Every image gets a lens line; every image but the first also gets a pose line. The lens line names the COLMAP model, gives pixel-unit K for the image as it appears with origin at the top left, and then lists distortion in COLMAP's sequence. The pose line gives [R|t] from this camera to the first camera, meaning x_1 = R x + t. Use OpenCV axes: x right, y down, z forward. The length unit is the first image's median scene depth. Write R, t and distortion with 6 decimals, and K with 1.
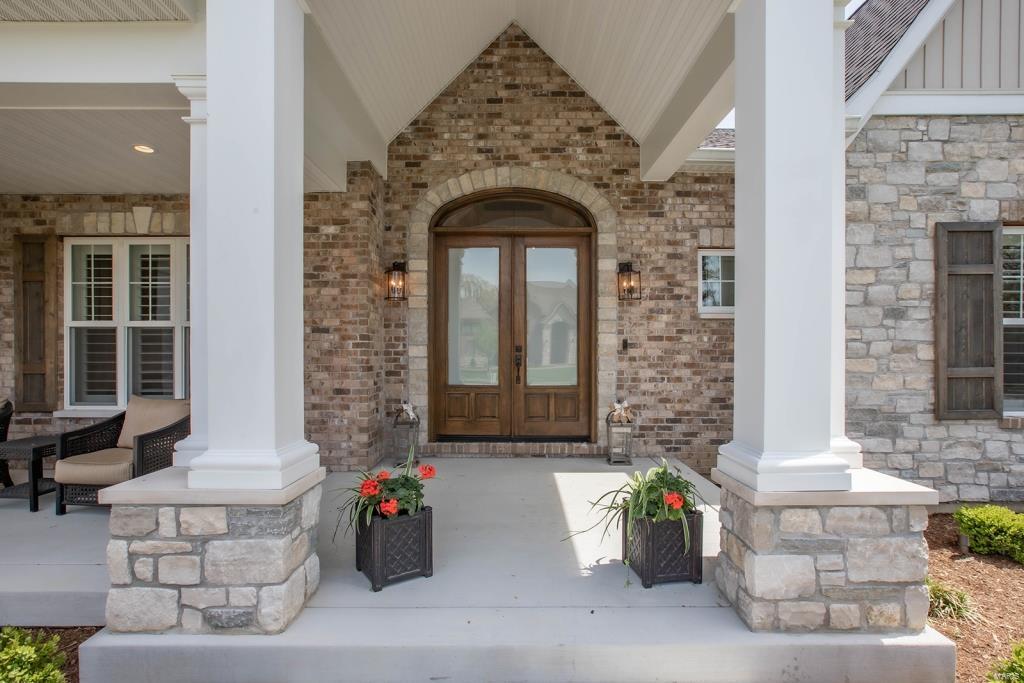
lens RADIAL K [[593.9, 0, 512.0], [0, 593.9, 341.5], [0, 0, 1]] dist [0.000139, -0.000081]
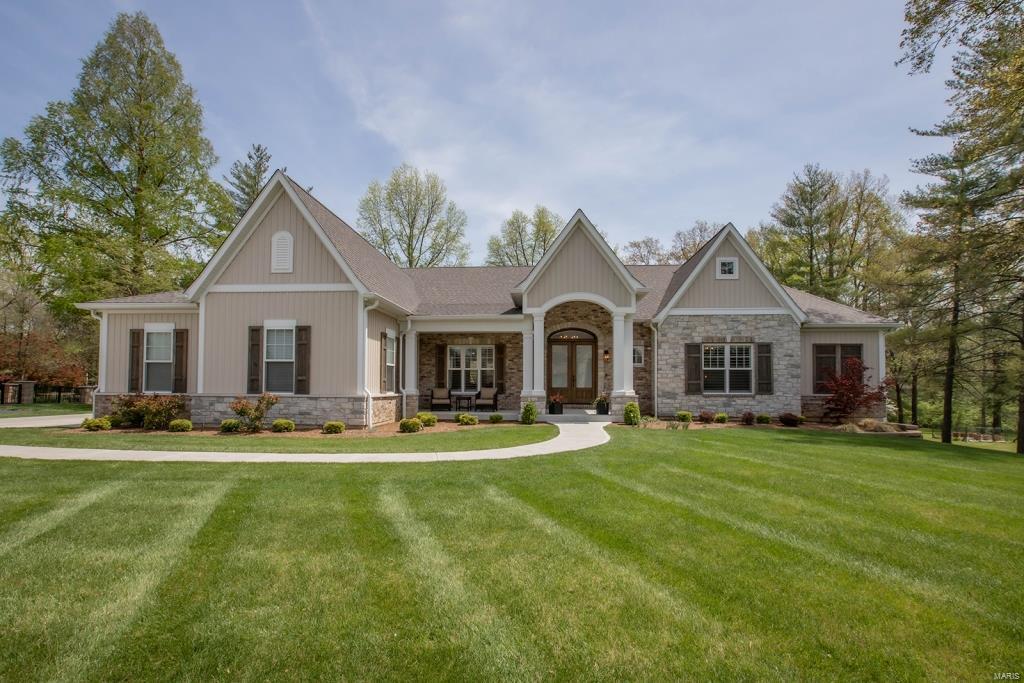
lens RADIAL K [[593.9, 0, 512.0], [0, 593.9, 341.5], [0, 0, 1]] dist [0.000139, -0.000081]
pose [[0.998164, -0.002555, -0.060520, -0.145522], [-0.000883, 0.998391, -0.056705, 0.007024], [0.060568, 0.056655, 0.996555, -2.521097]]
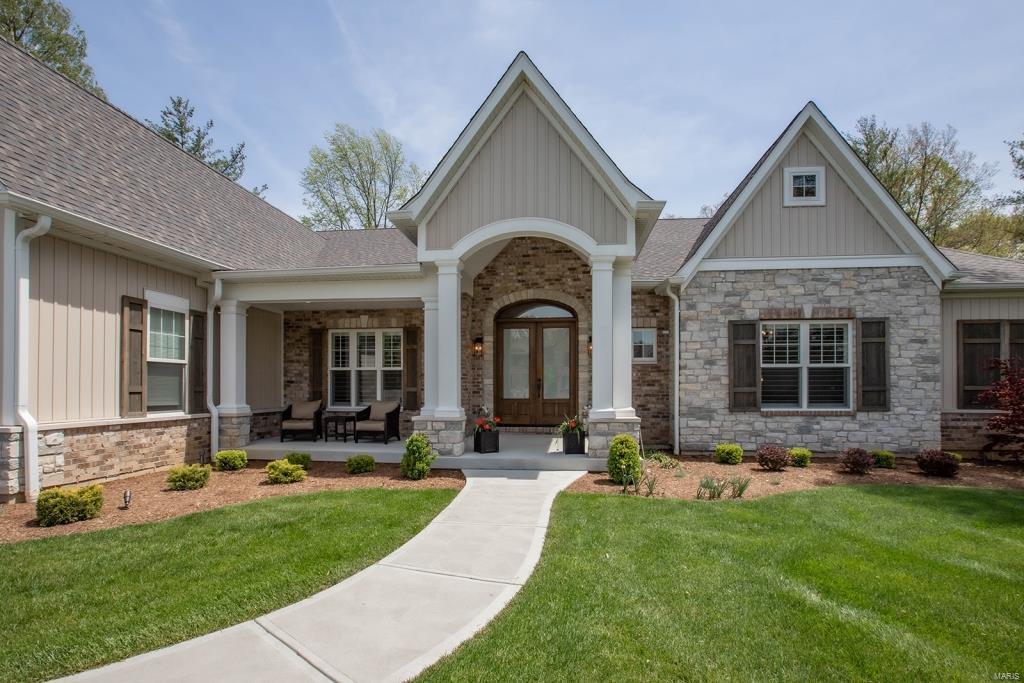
lens RADIAL K [[602.9, 0, 491.8], [0, 602.9, 359.8], [0, 0, 1]] dist [-0.037174, 0.000467]
pose [[0.992282, -0.007192, -0.123789, 0.113308], [0.003875, 0.999627, -0.027017, -0.001346], [0.123937, 0.026329, 0.991941, -1.102189]]
